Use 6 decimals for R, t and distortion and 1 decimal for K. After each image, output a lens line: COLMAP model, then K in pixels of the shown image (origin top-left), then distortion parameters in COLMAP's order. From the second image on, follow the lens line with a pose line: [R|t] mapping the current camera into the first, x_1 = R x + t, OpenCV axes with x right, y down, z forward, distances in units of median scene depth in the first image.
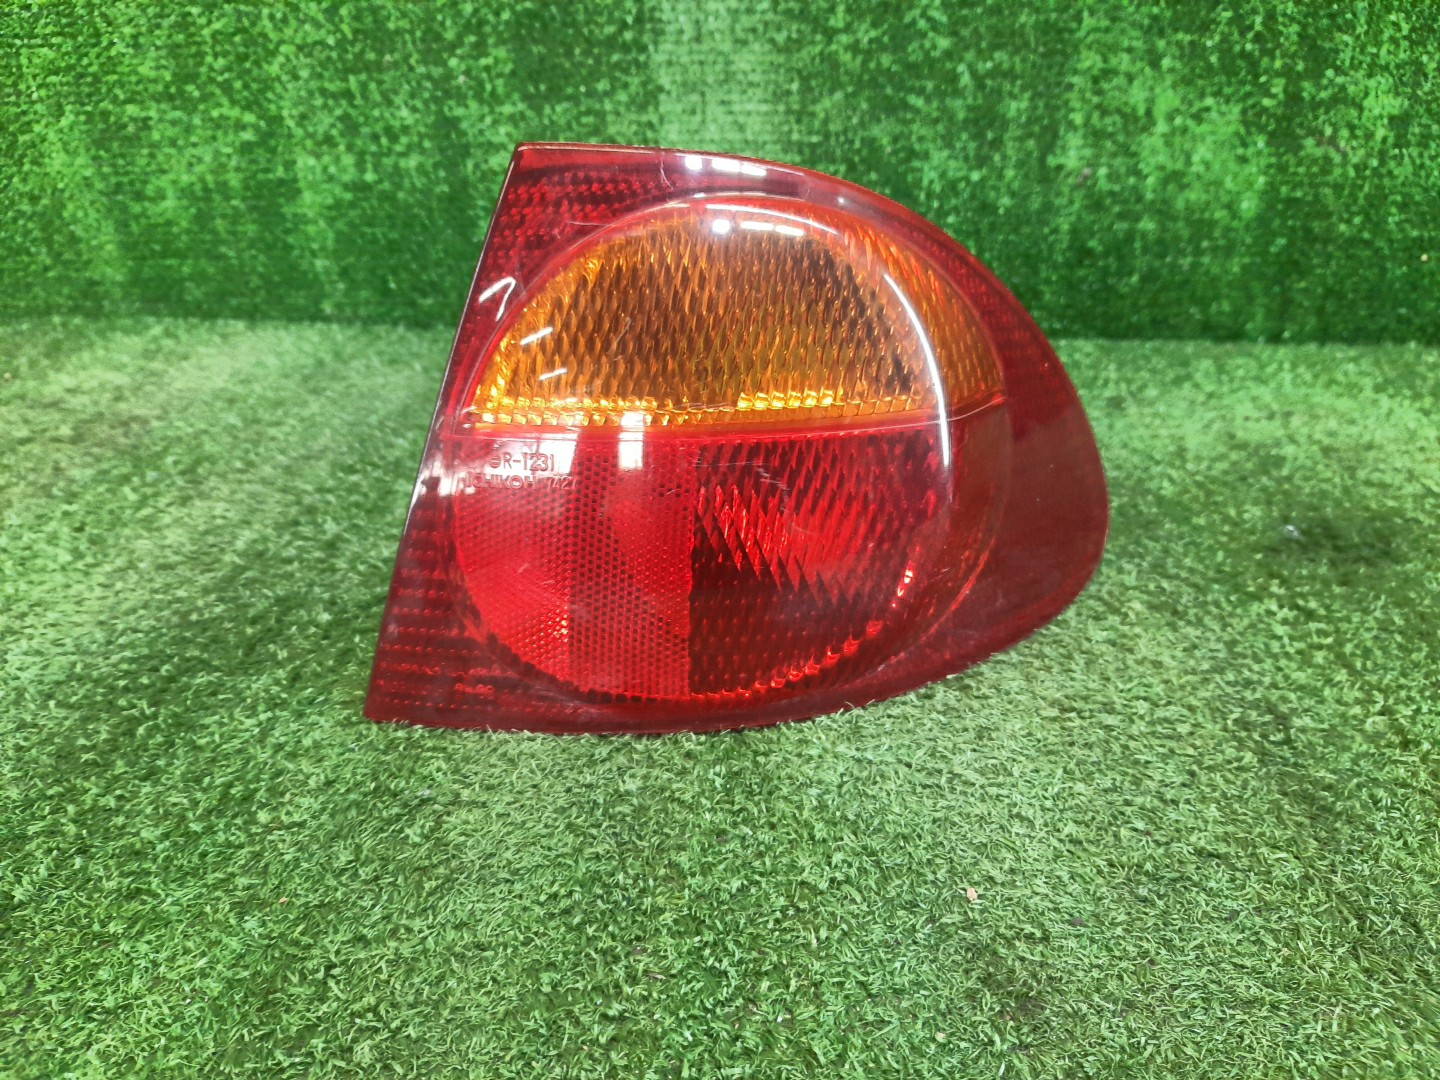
lens RADIAL K [[1044.6, 0, 720.0], [0, 1044.6, 540.0], [0, 0, 1]] dist [-0.014834, -0.006633]
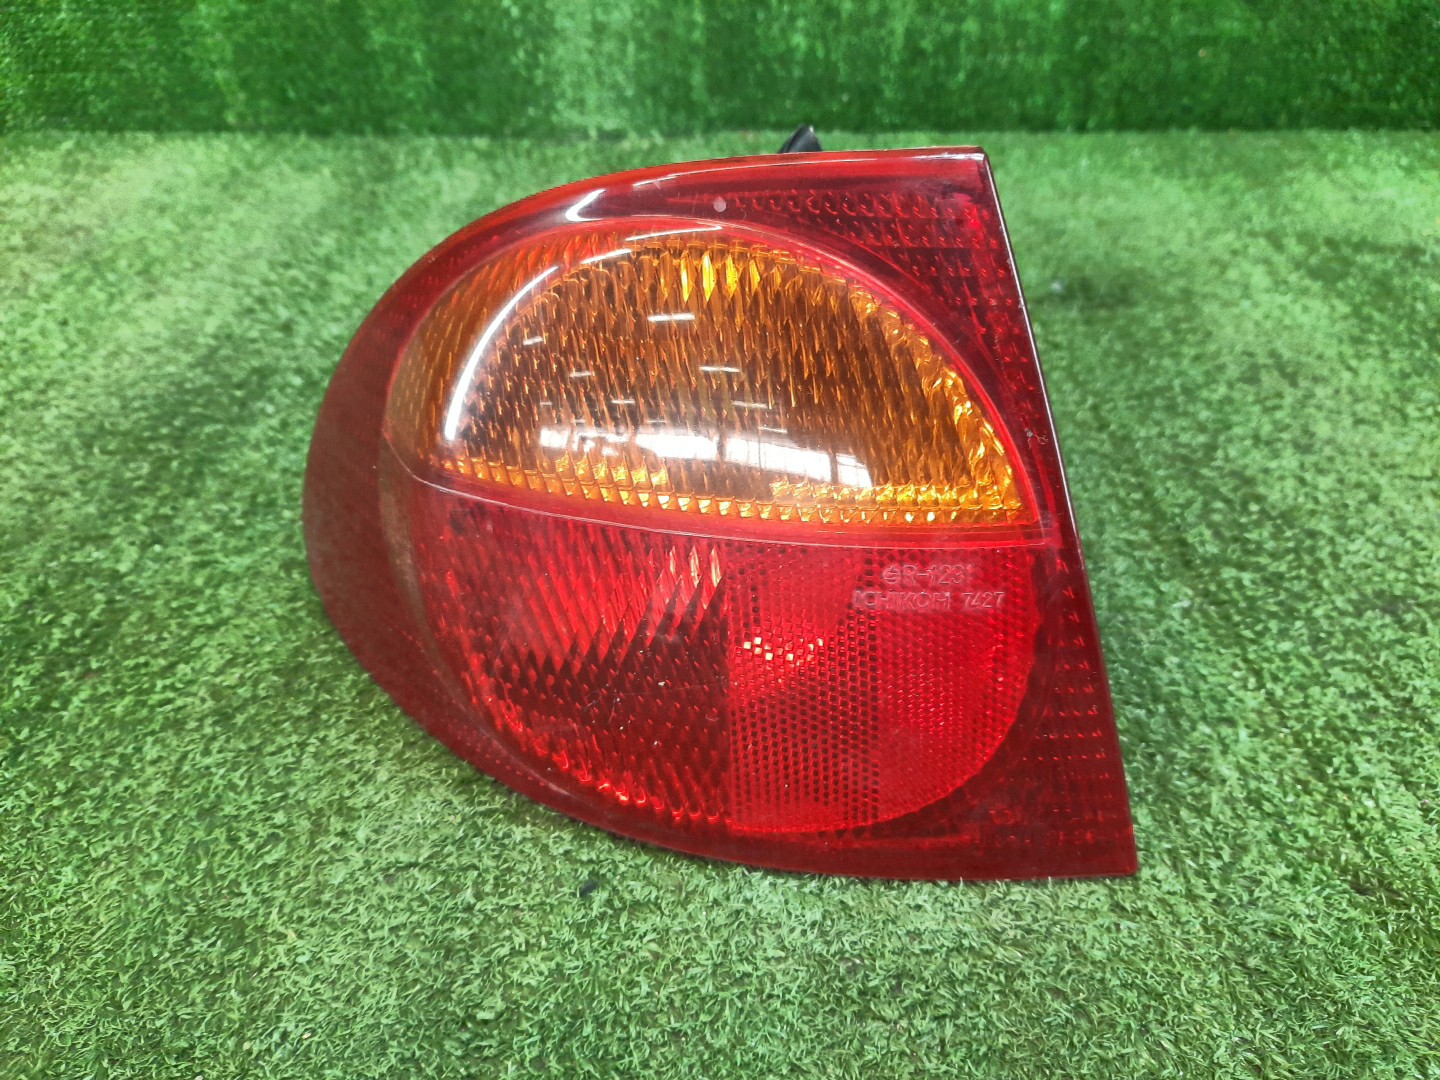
lens RADIAL K [[1044.6, 0, 720.0], [0, 1044.6, 540.0], [0, 0, 1]] dist [-0.014834, -0.006633]
pose [[0.994396, -0.056854, 0.089131, 0.003462], [0.039945, 0.982644, 0.181149, 0.036005], [-0.097883, -0.176574, 0.979408, -0.202796]]
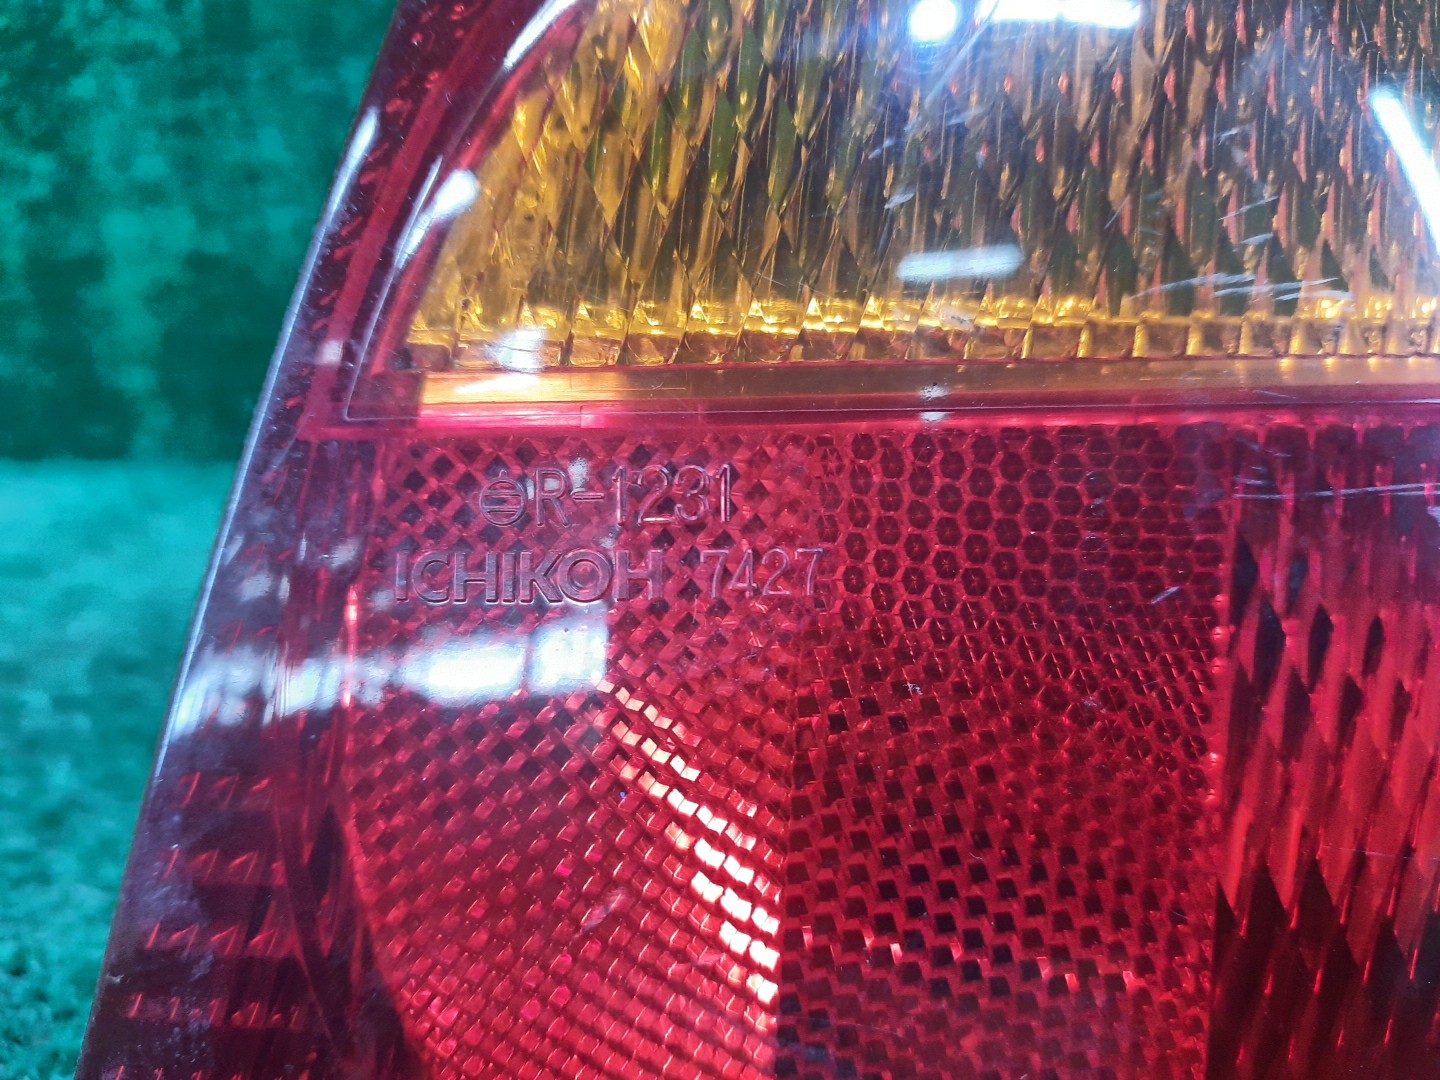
lens RADIAL K [[1044.6, 0, 720.0], [0, 1044.6, 540.0], [0, 0, 1]] dist [-0.014834, -0.006633]
pose [[0.991469, 0.010977, 0.129882, -0.103946], [0.016159, 0.978409, -0.206043, -0.013197], [-0.129339, 0.206384, 0.969885, 0.368982]]
